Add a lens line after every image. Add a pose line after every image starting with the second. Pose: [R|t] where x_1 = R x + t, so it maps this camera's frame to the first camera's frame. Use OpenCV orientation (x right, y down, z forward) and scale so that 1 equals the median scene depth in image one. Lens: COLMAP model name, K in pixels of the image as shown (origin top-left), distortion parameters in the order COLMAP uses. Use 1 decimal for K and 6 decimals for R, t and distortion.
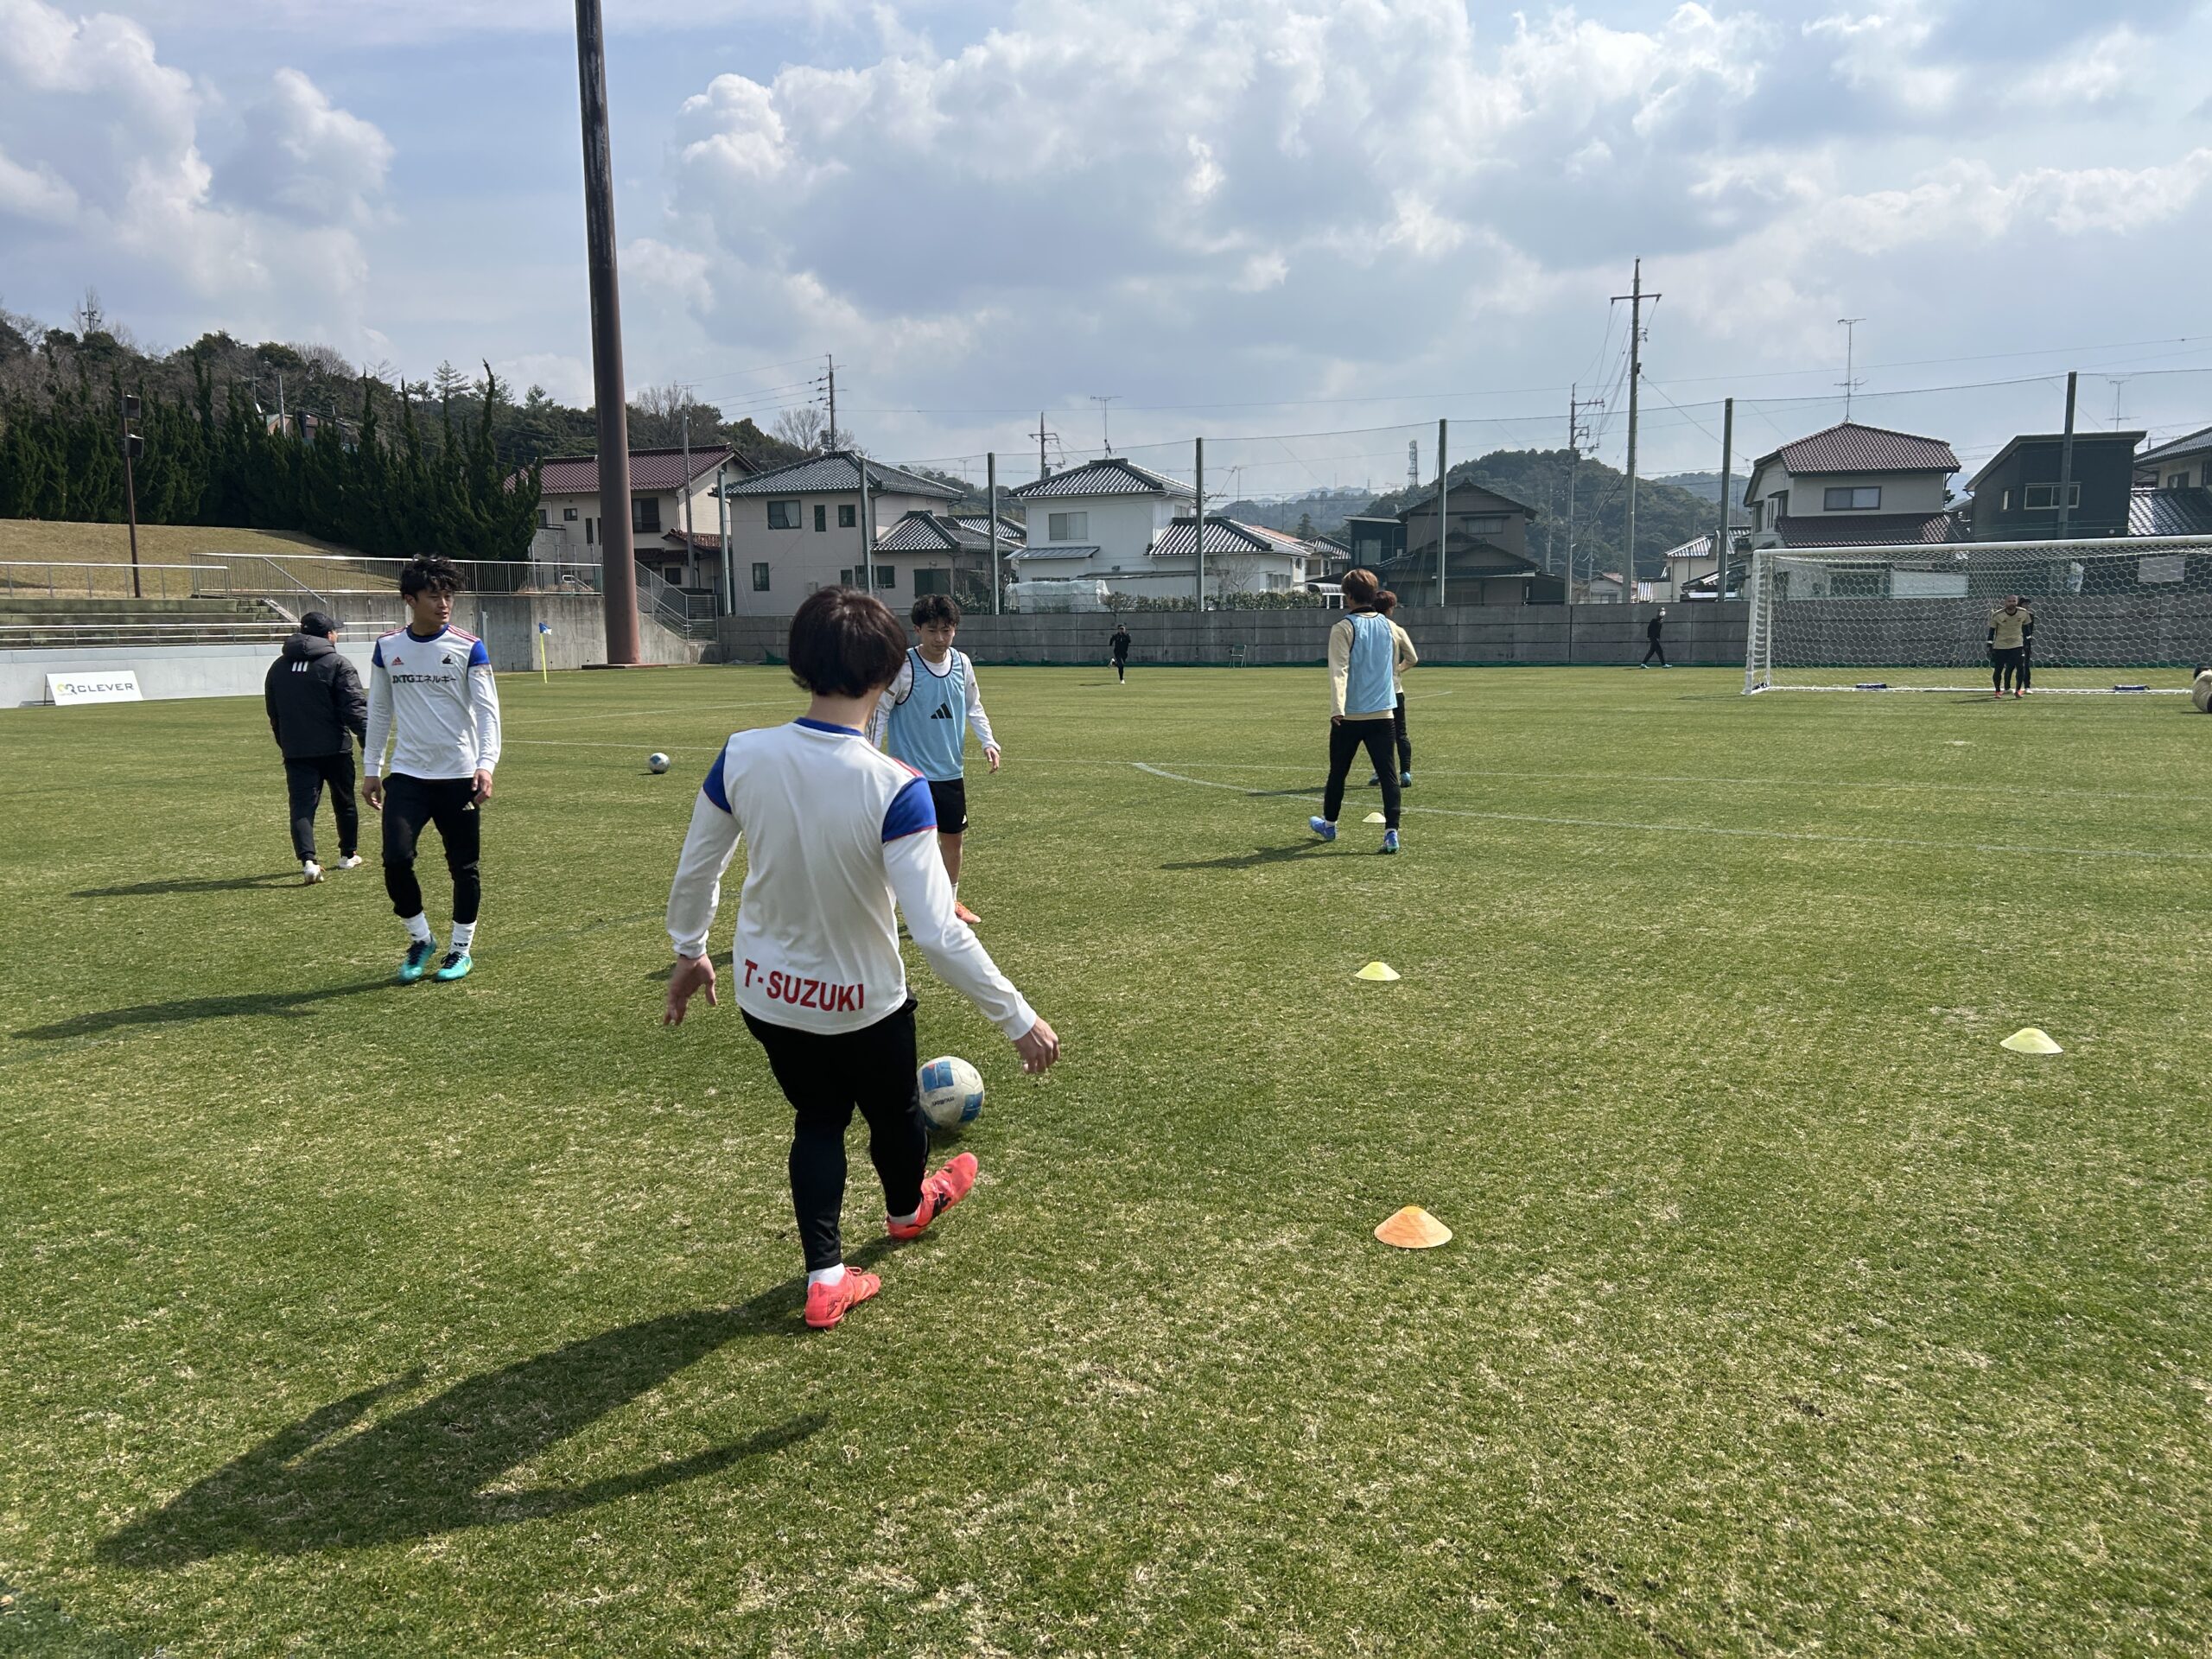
lens RADIAL K [[1654.8, 0, 1121.8], [0, 1654.8, 870.8], [0, 0, 1]] dist [0.051449, -0.043608]
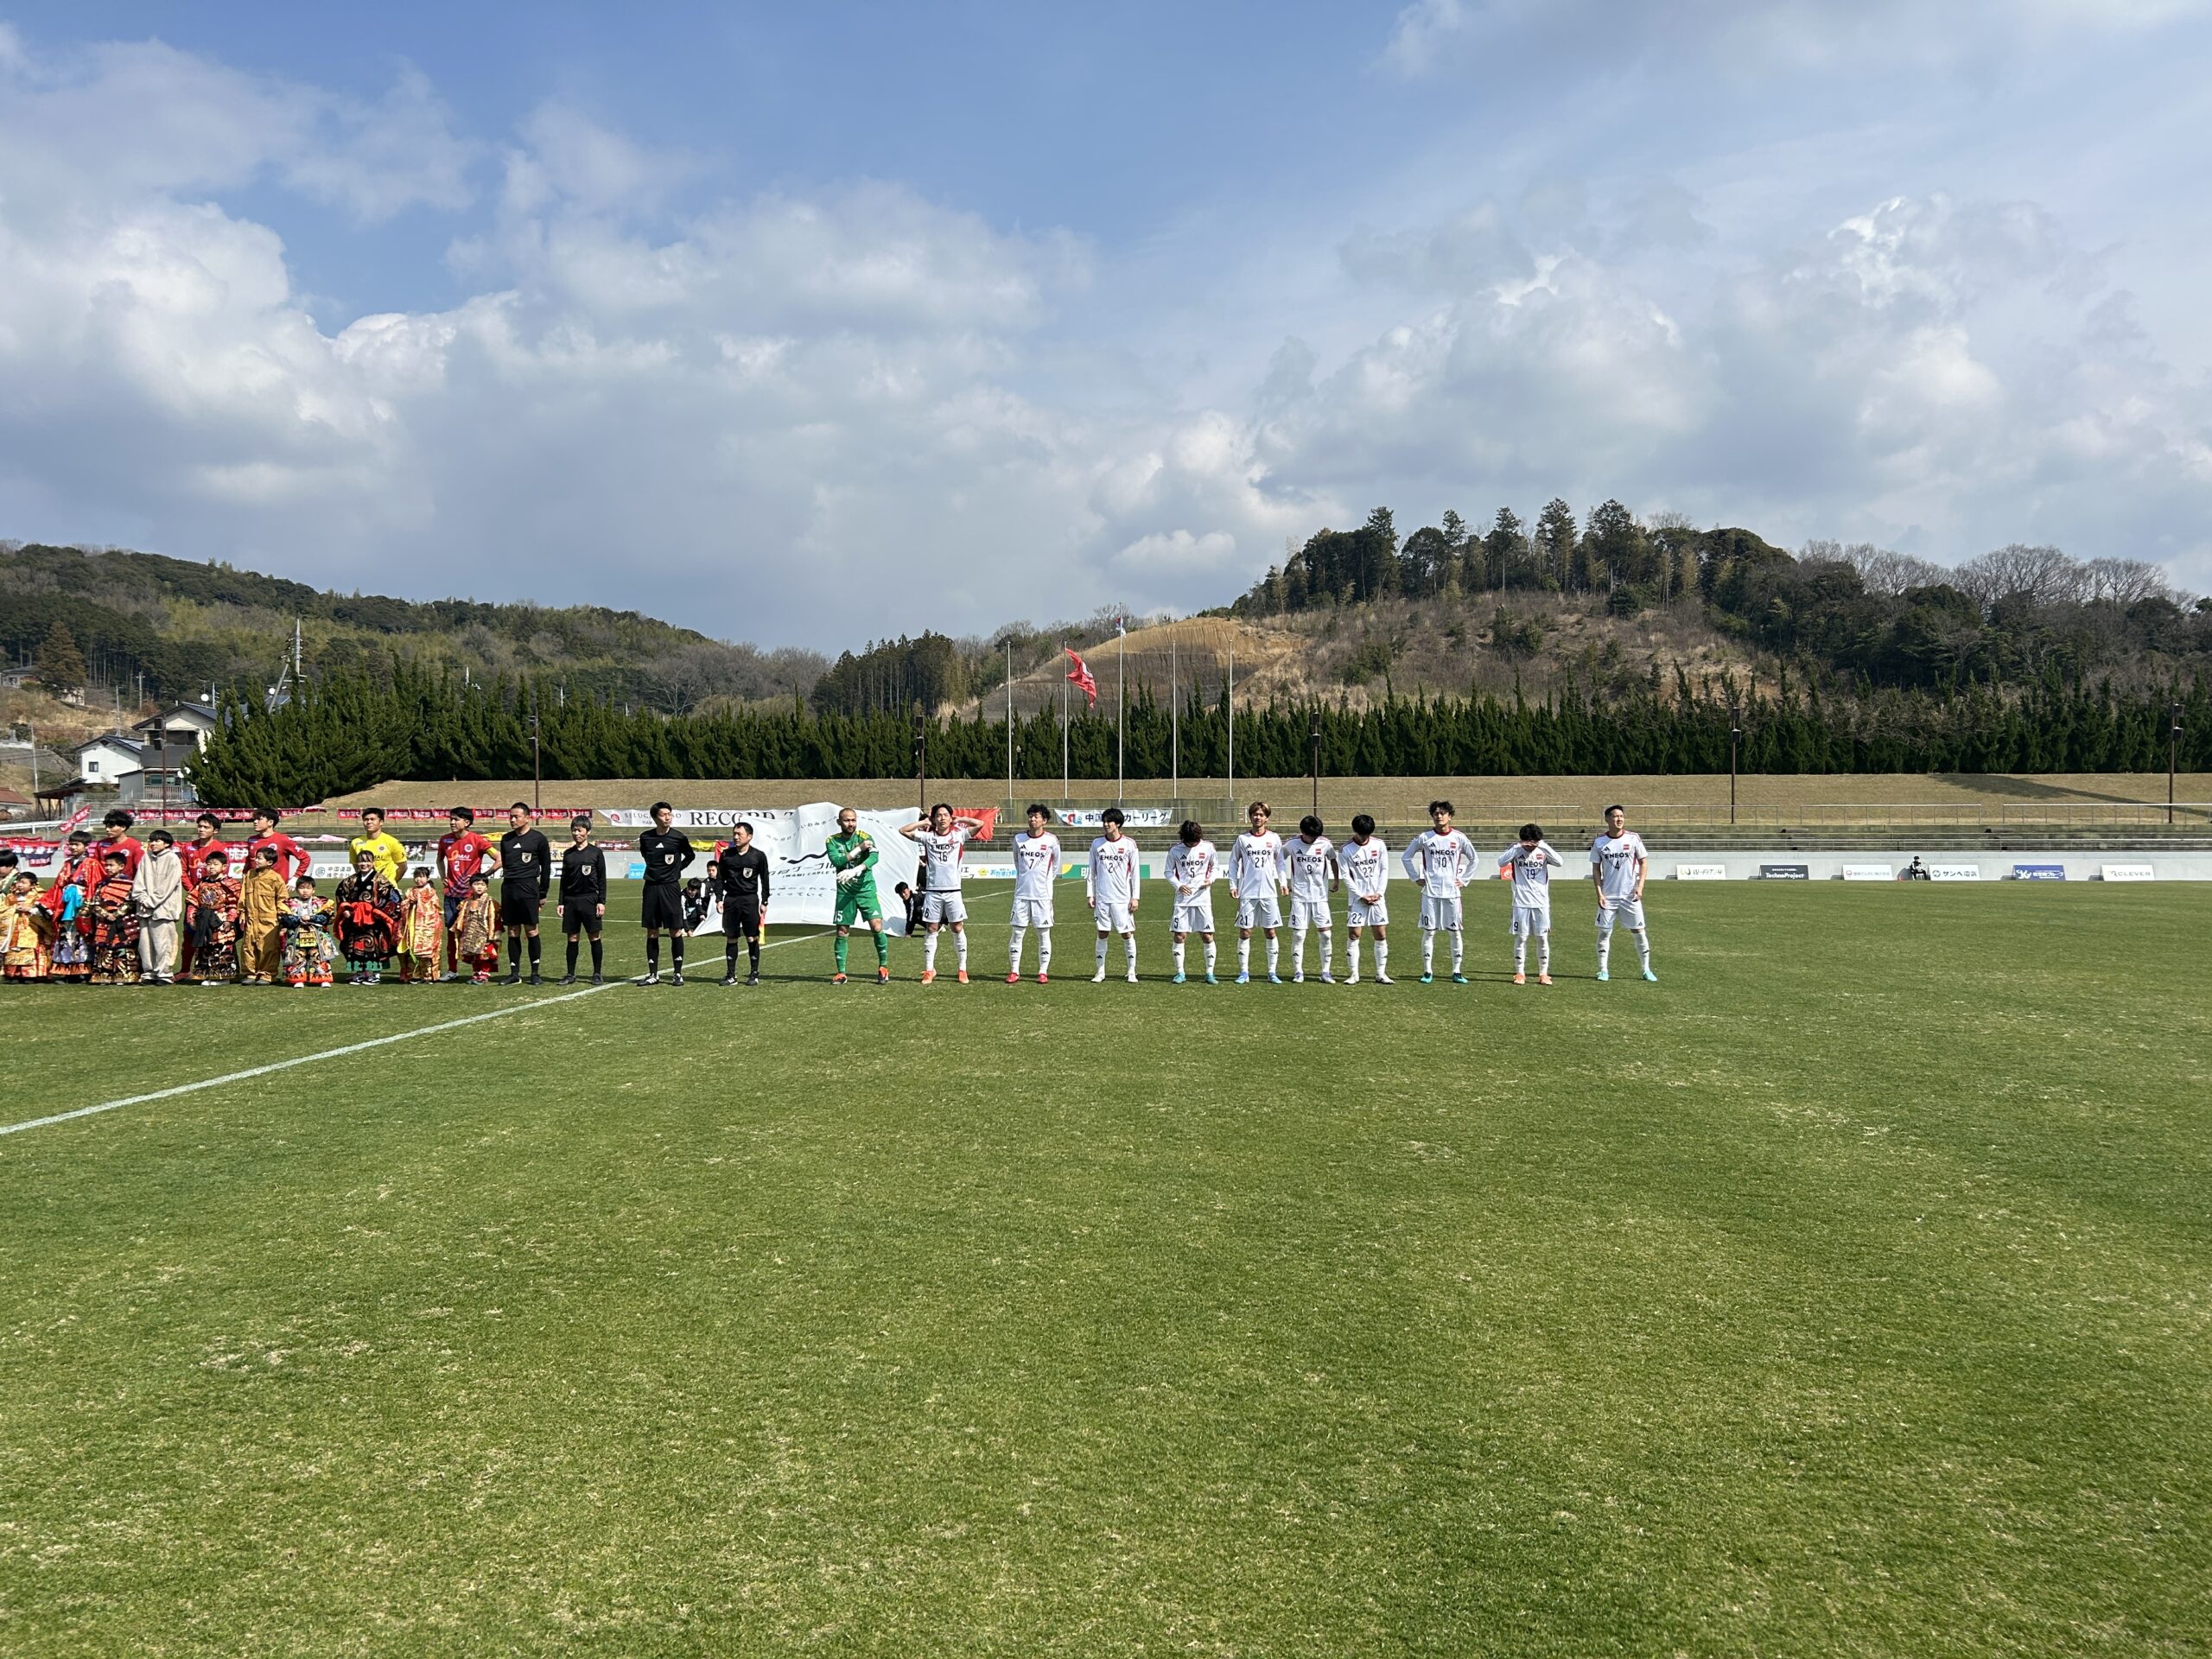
lens RADIAL K [[1679.1, 0, 1106.0], [0, 1679.1, 829.5], [0, 0, 1]] dist [0.074082, -0.098602]
pose [[0.415137, 0.005292, -0.909744, 0.385719], [-0.143119, 0.987912, -0.059561, 0.071564], [0.898431, 0.154928, 0.410876, -0.481904]]
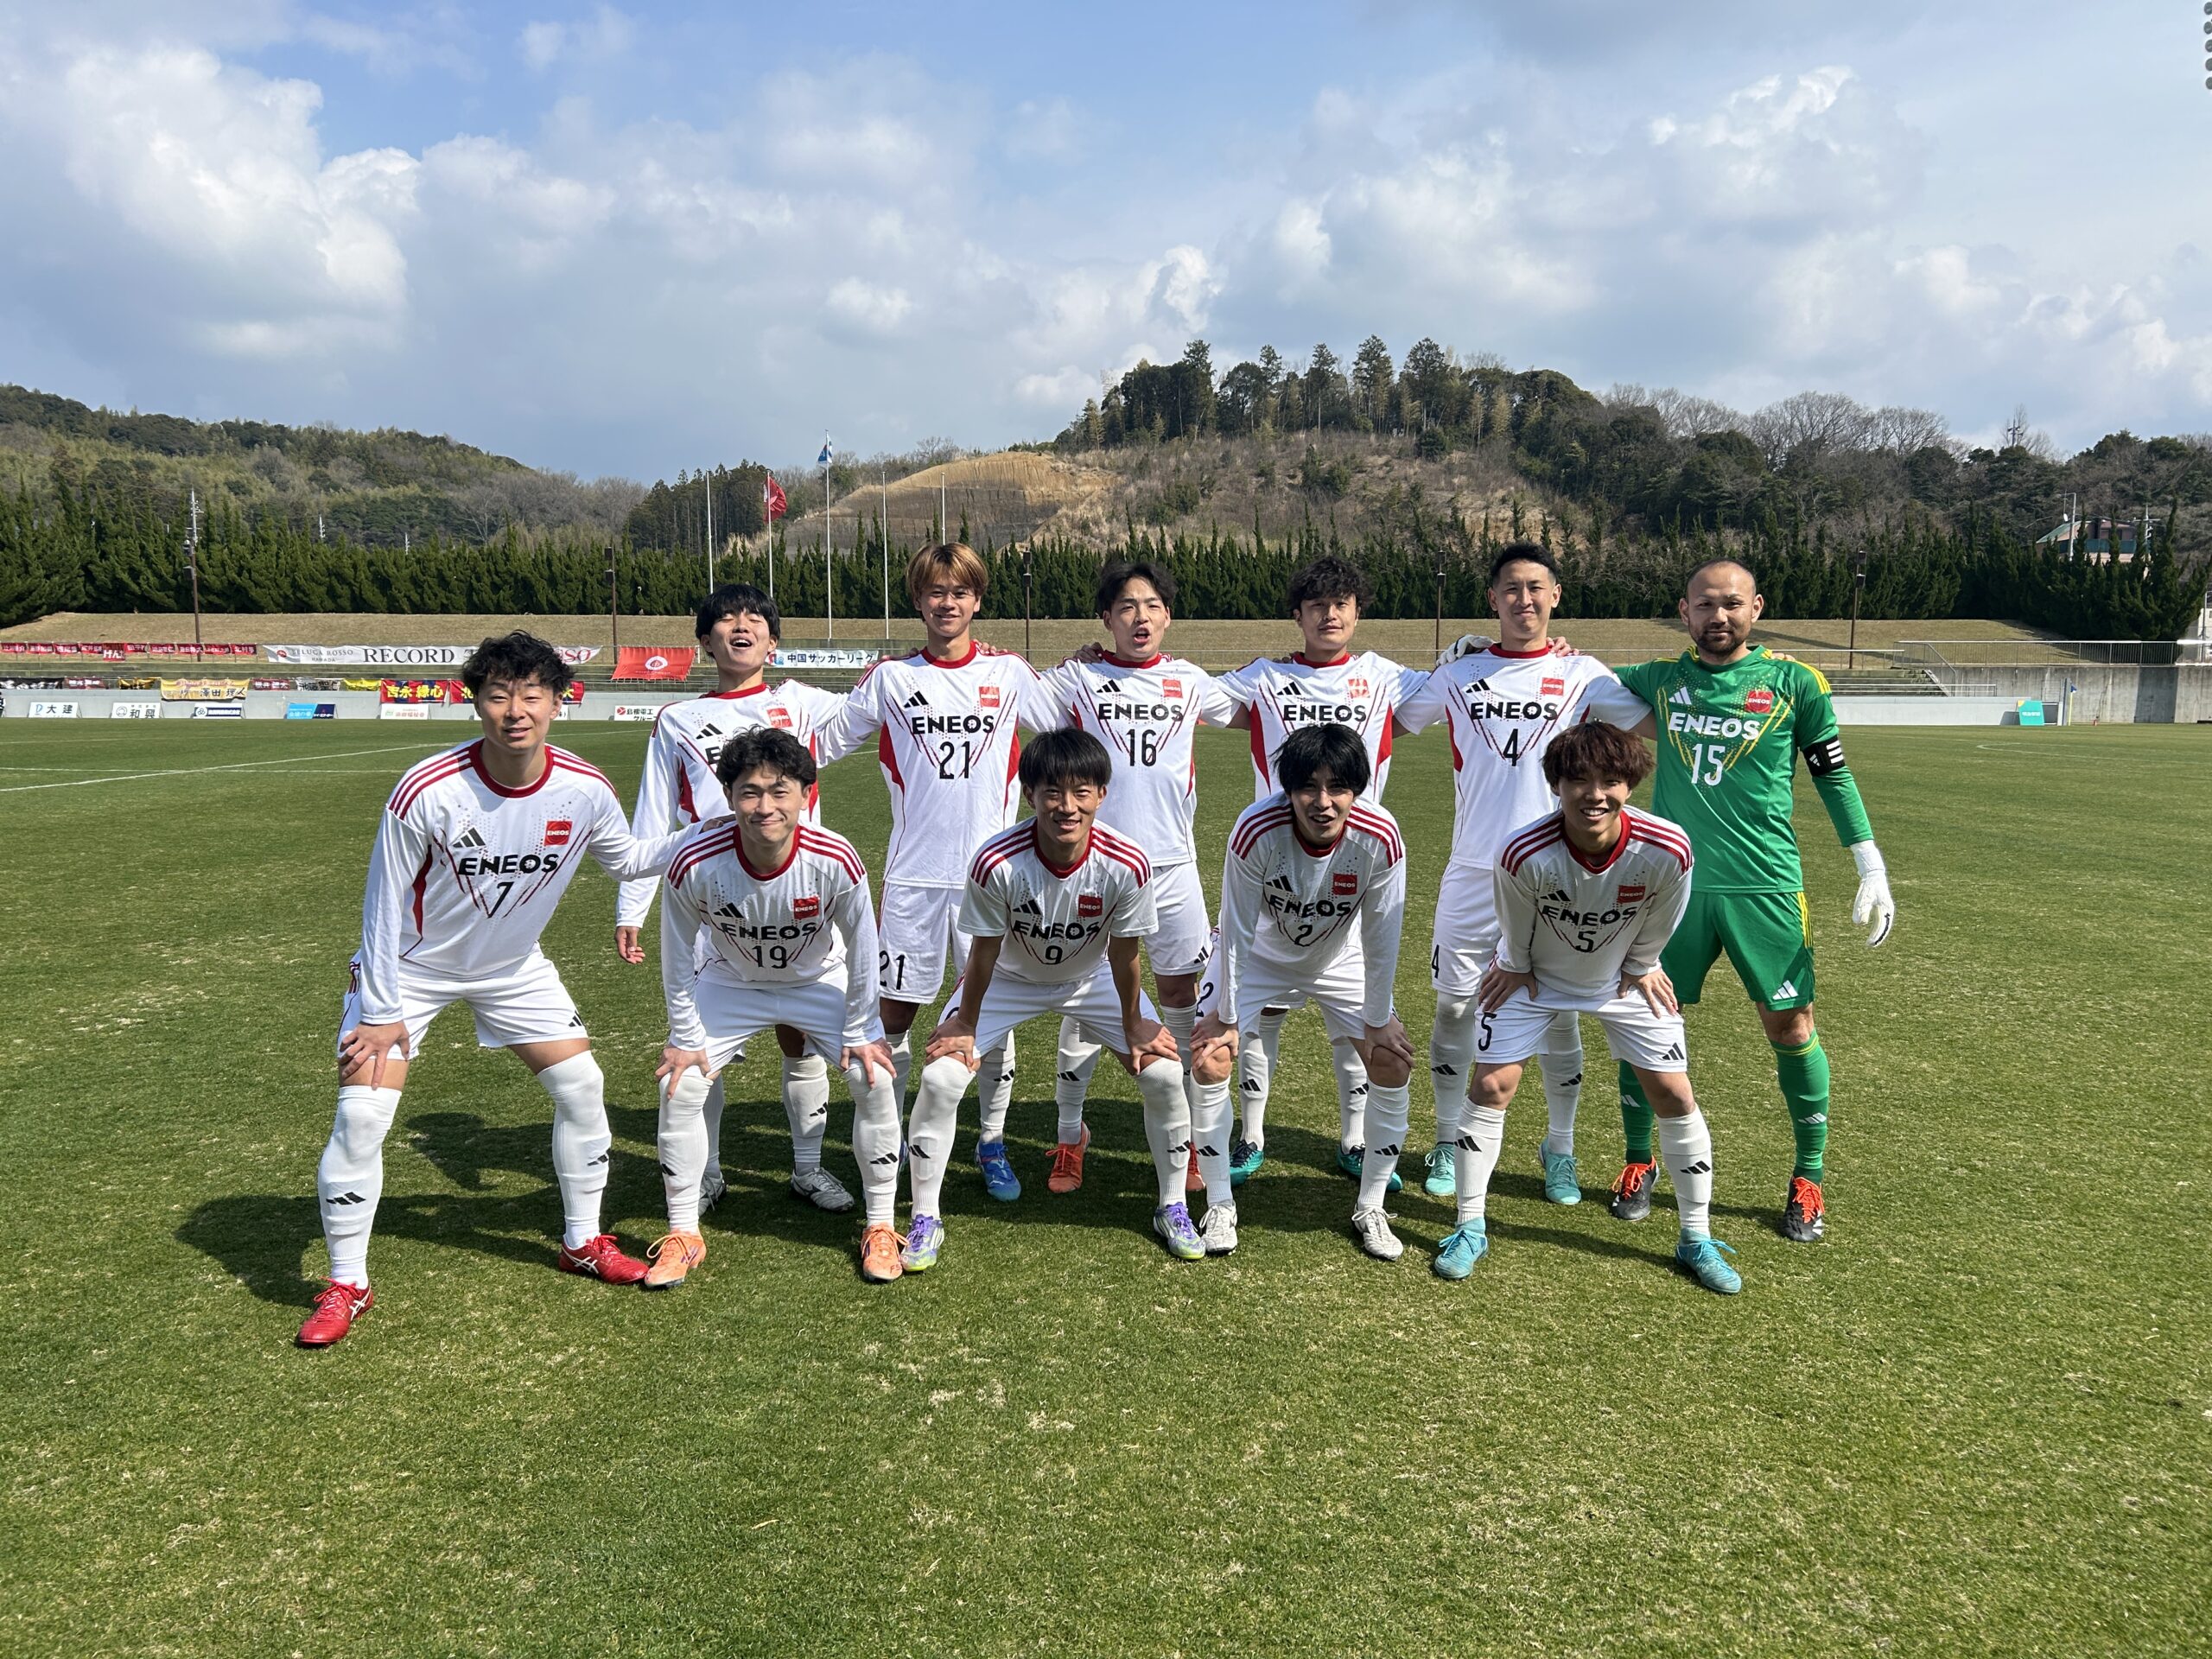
lens RADIAL K [[1681.5, 0, 1110.9], [0, 1681.5, 840.2], [0, 0, 1]] dist [0.060861, -0.079954]
pose [[0.490086, 0.094384, -0.866549, 0.418442], [-0.142663, 0.989401, 0.027080, 0.052939], [0.859920, 0.110353, 0.498356, -0.365957]]
